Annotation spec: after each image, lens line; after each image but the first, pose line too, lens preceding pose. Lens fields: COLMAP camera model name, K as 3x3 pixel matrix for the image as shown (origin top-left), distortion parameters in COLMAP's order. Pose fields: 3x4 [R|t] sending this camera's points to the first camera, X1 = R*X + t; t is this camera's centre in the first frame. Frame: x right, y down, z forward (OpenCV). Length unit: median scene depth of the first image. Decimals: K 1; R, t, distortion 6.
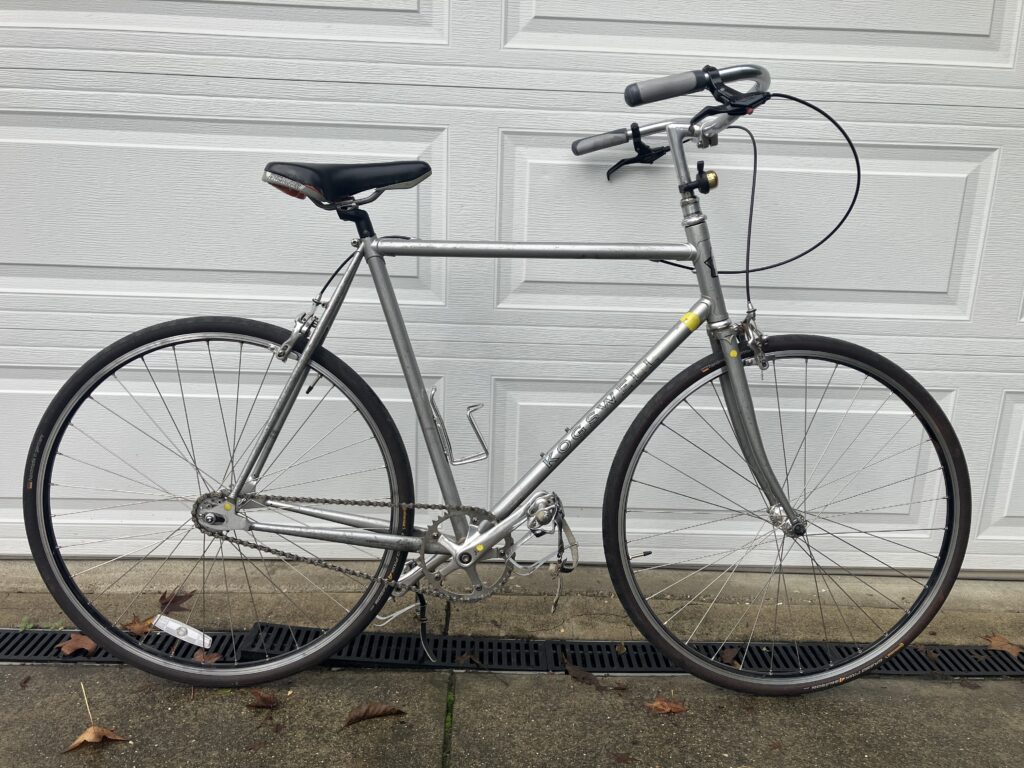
lens RADIAL K [[860.3, 0, 516.3], [0, 860.3, 378.7], [0, 0, 1]] dist [0.024700, -0.036602]
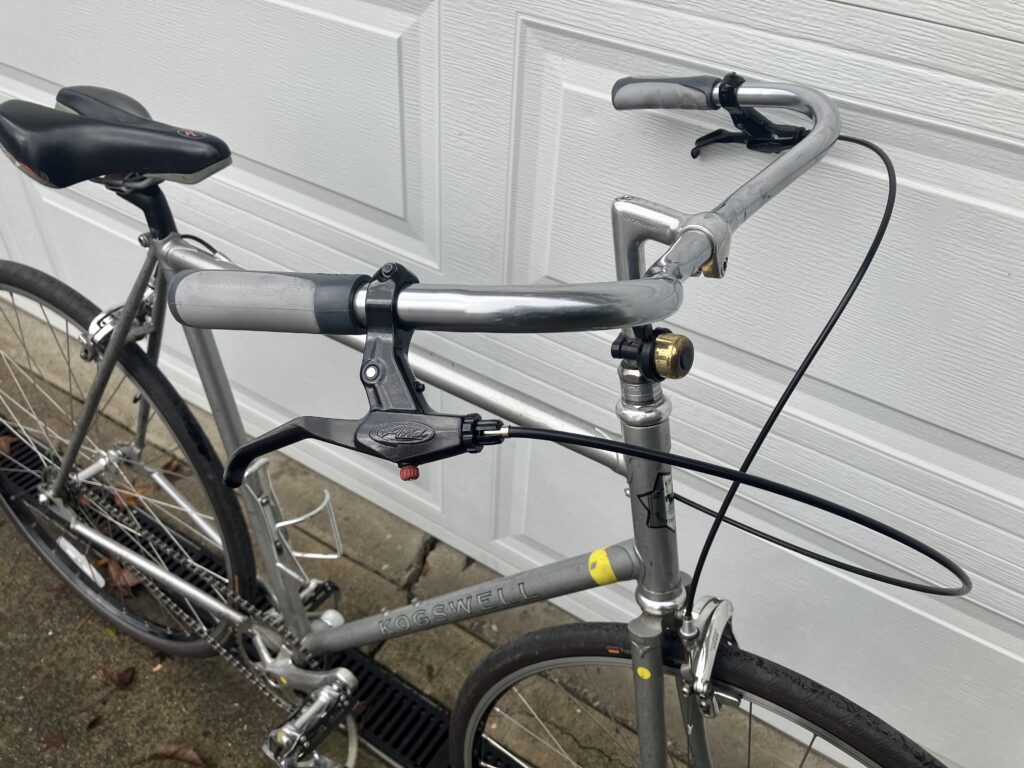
lens RADIAL K [[860.3, 0, 513.7], [0, 860.3, 387.6], [0, 0, 1]] dist [0.024700, -0.036602]
pose [[0.825775, 0.371628, -0.424250, 0.295888], [-0.163827, 0.877835, 0.450073, -0.335329], [0.539682, -0.302155, 0.785777, 0.525207]]
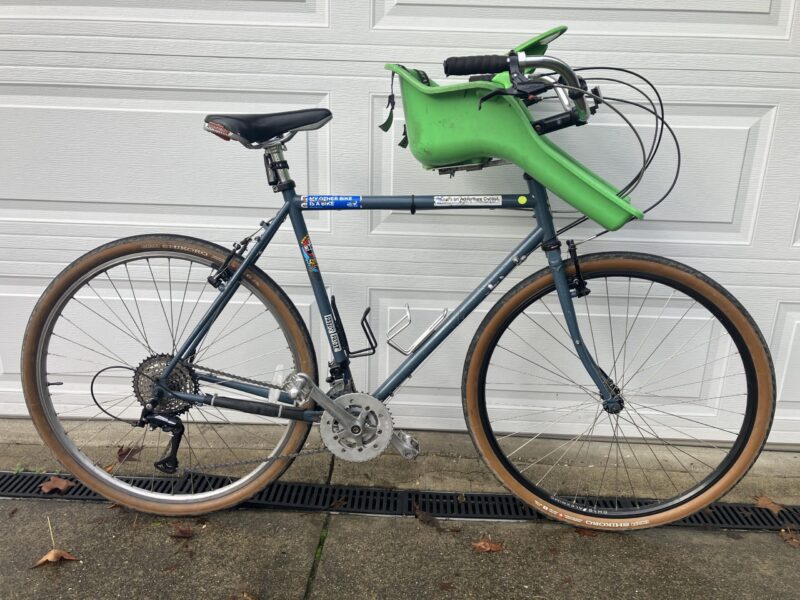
lens RADIAL K [[672.1, 0, 400.5], [0, 672.1, 300.6], [0, 0, 1]] dist [0.024700, -0.036602]
pose [[0.998049, 0.010347, -0.061580, 0.091686], [-0.007370, 0.998802, 0.048378, -0.033963], [0.062007, -0.047830, 0.996929, -0.001683]]
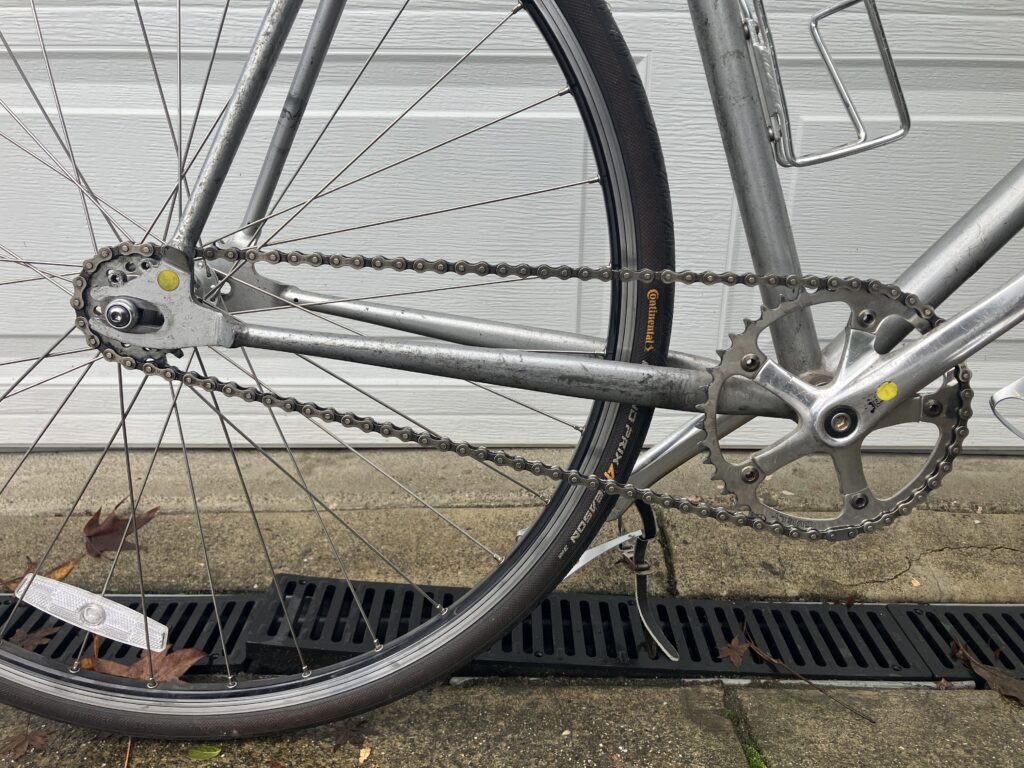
lens RADIAL K [[860.3, 0, 521.2], [0, 860.3, 387.7], [0, 0, 1]] dist [0.024700, -0.036602]
pose [[0.999572, -0.015172, -0.025012, -0.159349], [0.018037, 0.992779, 0.118596, 0.130729], [0.023032, -0.118997, 0.992627, 0.560726]]
